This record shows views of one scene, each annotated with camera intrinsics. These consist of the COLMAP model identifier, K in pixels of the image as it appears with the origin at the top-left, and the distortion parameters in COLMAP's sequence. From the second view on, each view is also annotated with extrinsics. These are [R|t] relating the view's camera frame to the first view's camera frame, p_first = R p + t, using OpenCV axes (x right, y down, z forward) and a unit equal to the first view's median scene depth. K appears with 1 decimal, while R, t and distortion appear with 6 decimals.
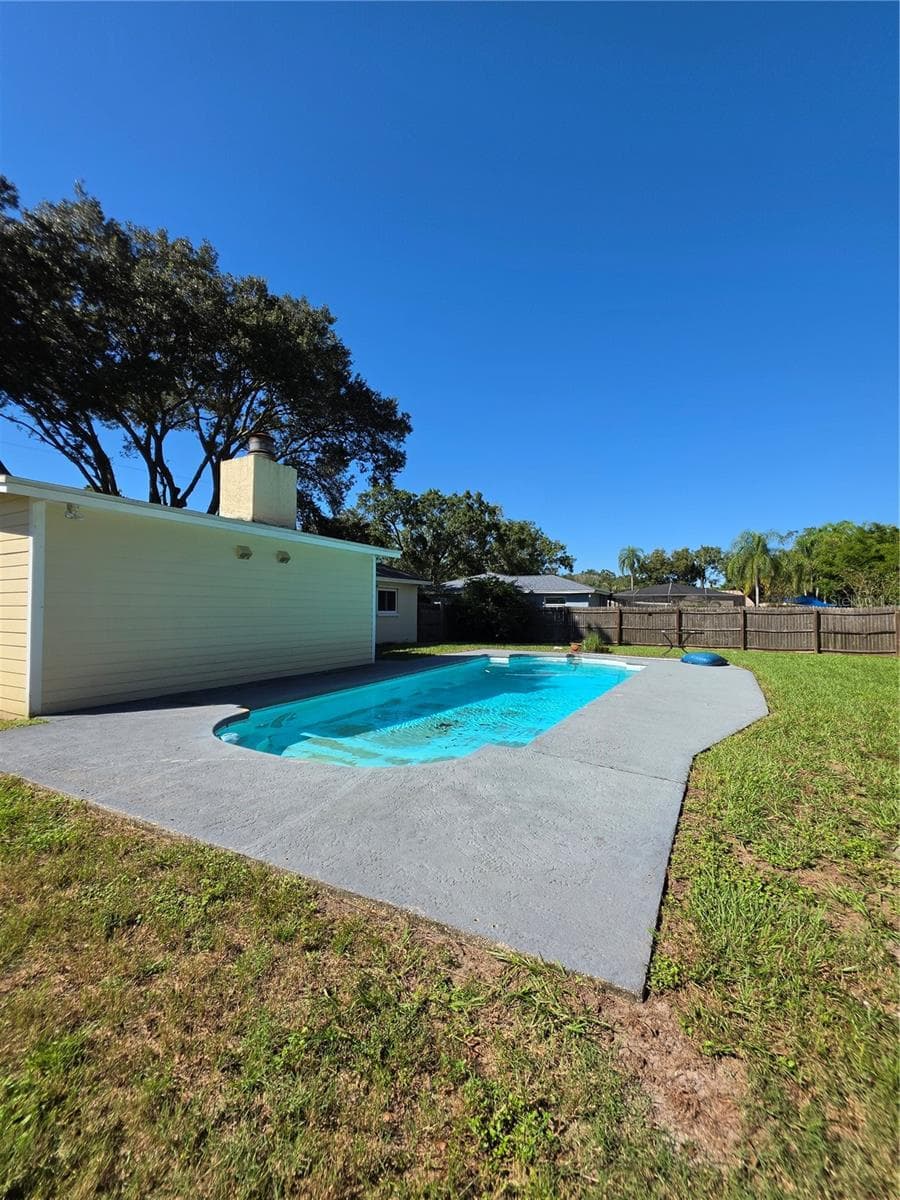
lens RADIAL K [[481.3, 0, 458.0], [0, 481.3, 594.7], [0, 0, 1]] dist [-0.004470, 0.000197]
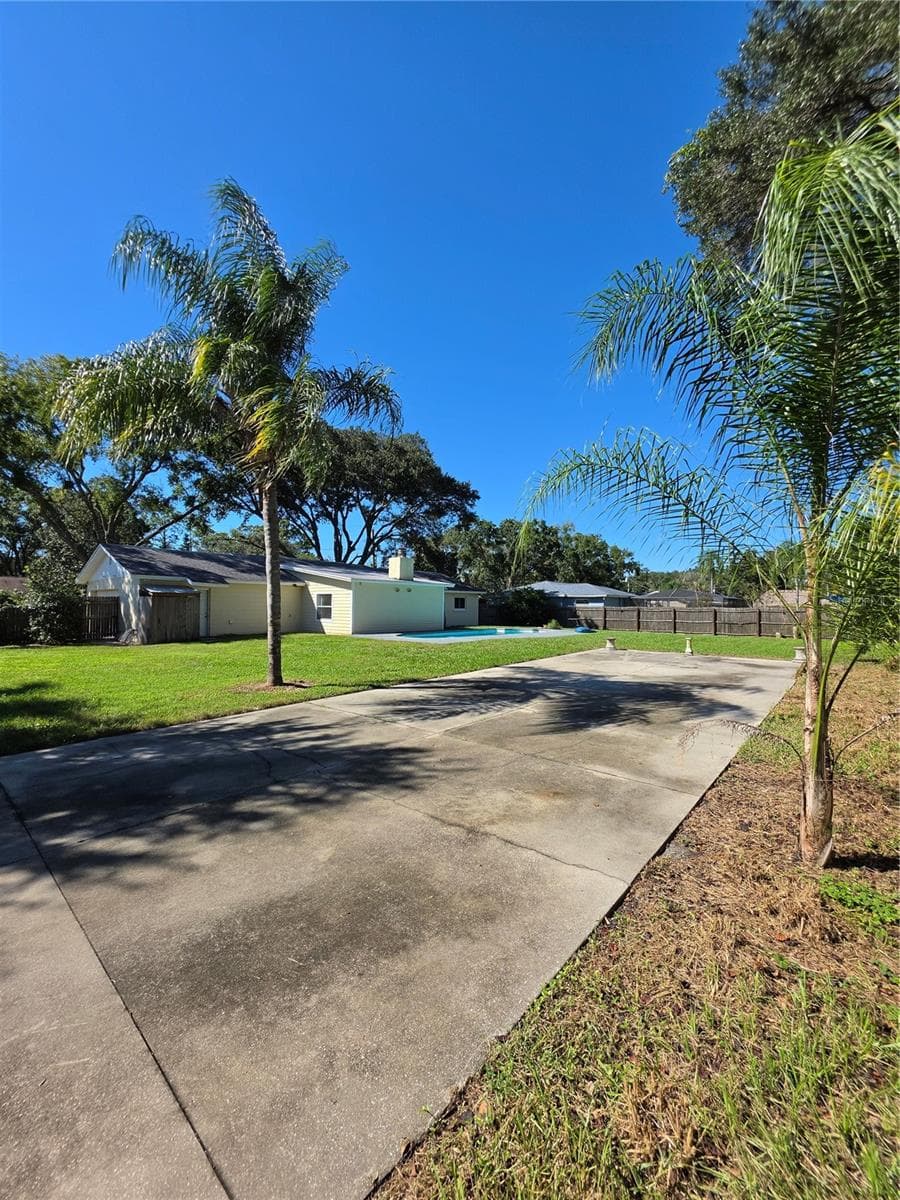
lens RADIAL K [[481.3, 0, 455.8], [0, 481.3, 599.7], [0, 0, 1]] dist [-0.004470, 0.000197]
pose [[0.972662, 0.000478, -0.232223, 0.207070], [0.003388, 0.999862, 0.016248, -0.023729], [0.232199, -0.016590, 0.972527, -0.624091]]
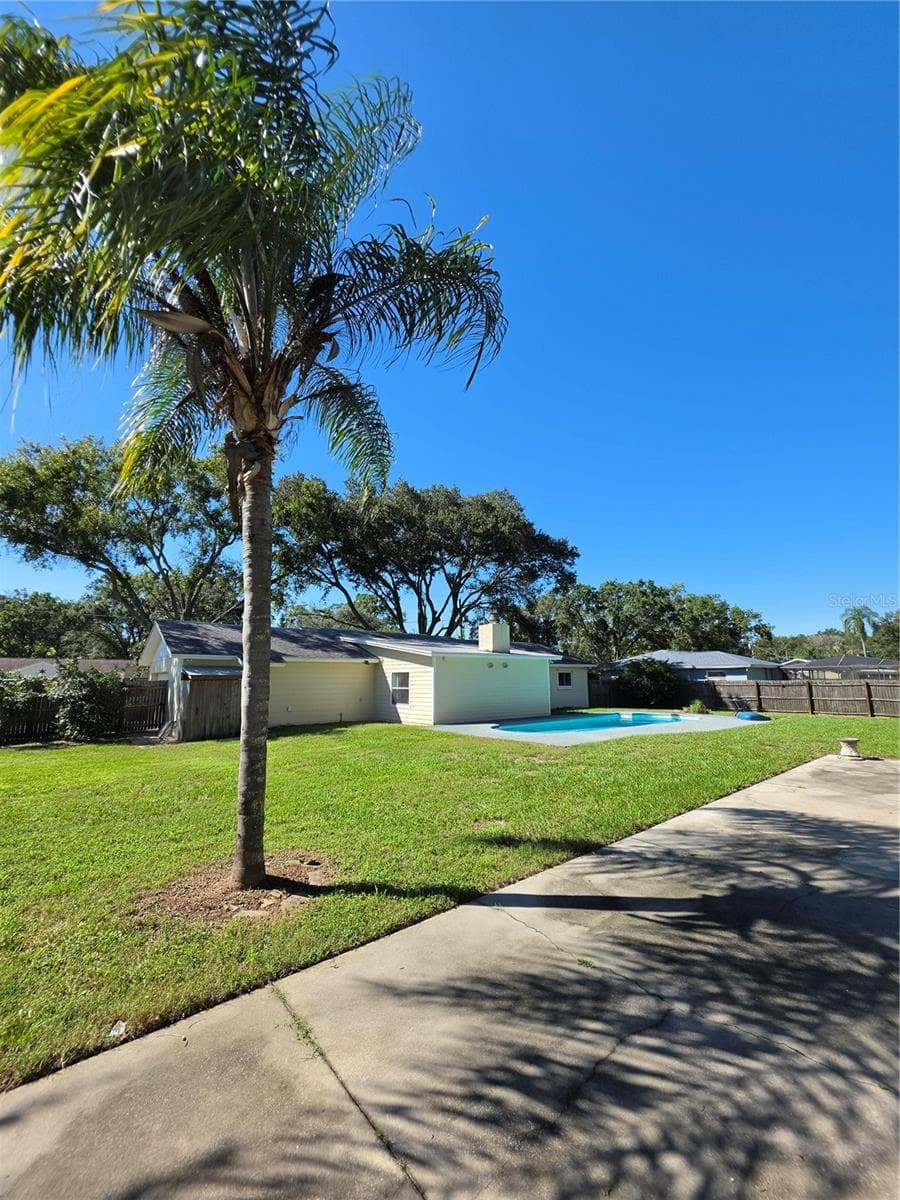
lens RADIAL K [[481.3, 0, 455.2], [0, 481.3, 595.1], [0, 0, 1]] dist [-0.004470, 0.000197]
pose [[0.913265, -0.082889, -0.398843, 0.127331], [0.025312, 0.988735, -0.147523, -0.027076], [0.406578, 0.124633, 0.905075, -0.428458]]
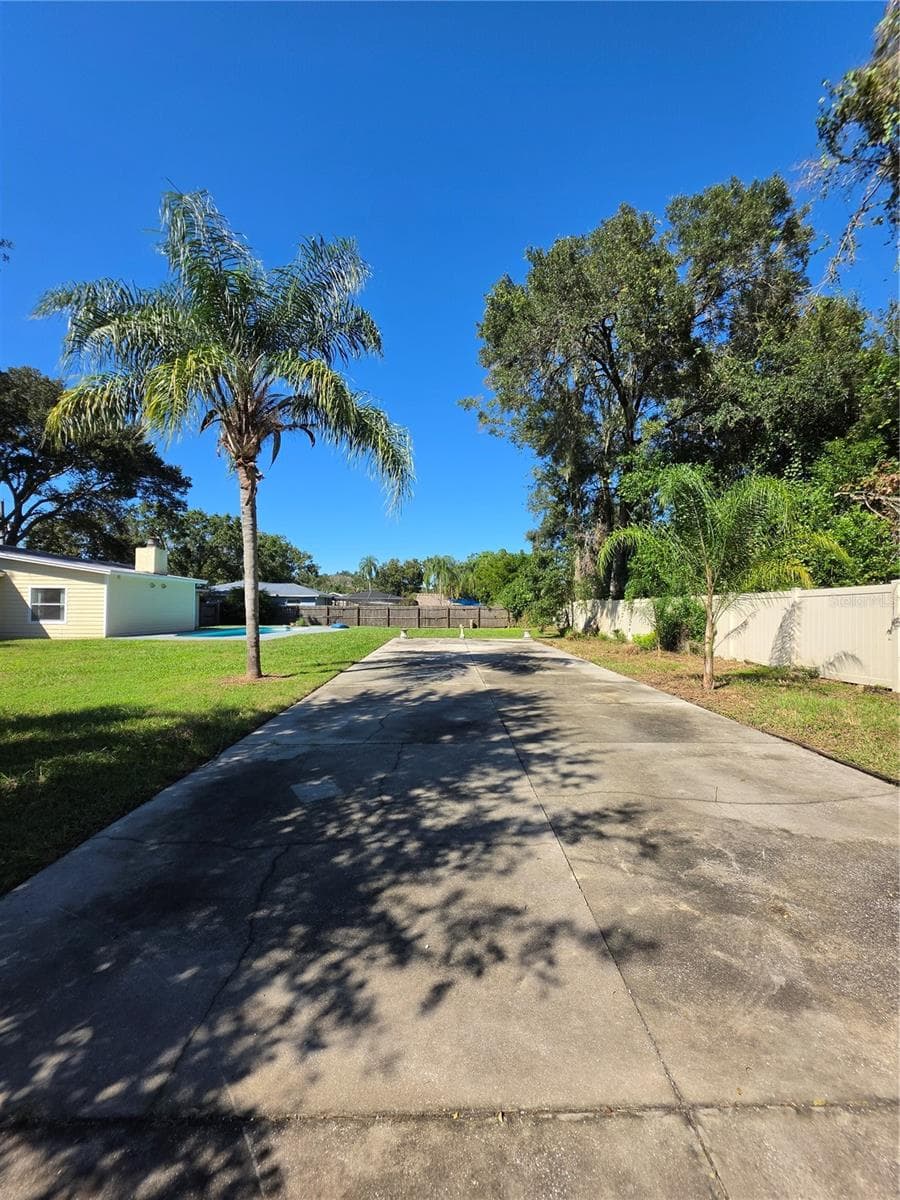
lens RADIAL K [[481.3, 0, 455.5], [0, 481.3, 603.4], [0, 0, 1]] dist [-0.004470, 0.000197]
pose [[0.885987, 0.005399, 0.463678, -0.061258], [-0.015342, 0.999726, 0.017675, -0.019616], [-0.463456, -0.022774, 0.885827, -0.714336]]
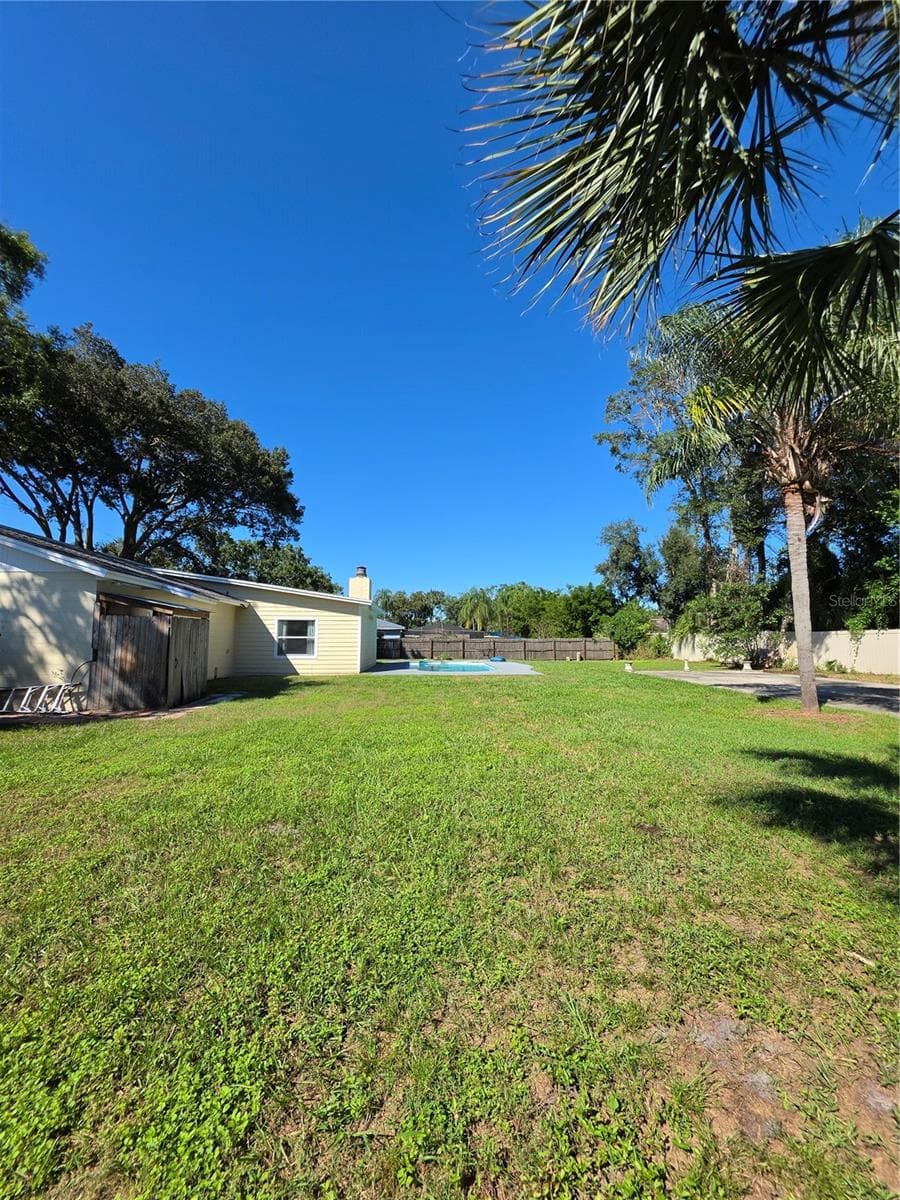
lens RADIAL K [[481.3, 0, 446.2], [0, 481.3, 594.3], [0, 0, 1]] dist [-0.004470, 0.000197]
pose [[0.859350, 0.046614, 0.509259, -0.458922], [-0.012861, 0.997492, -0.069600, -0.011493], [-0.511226, 0.053261, 0.857794, -0.460411]]
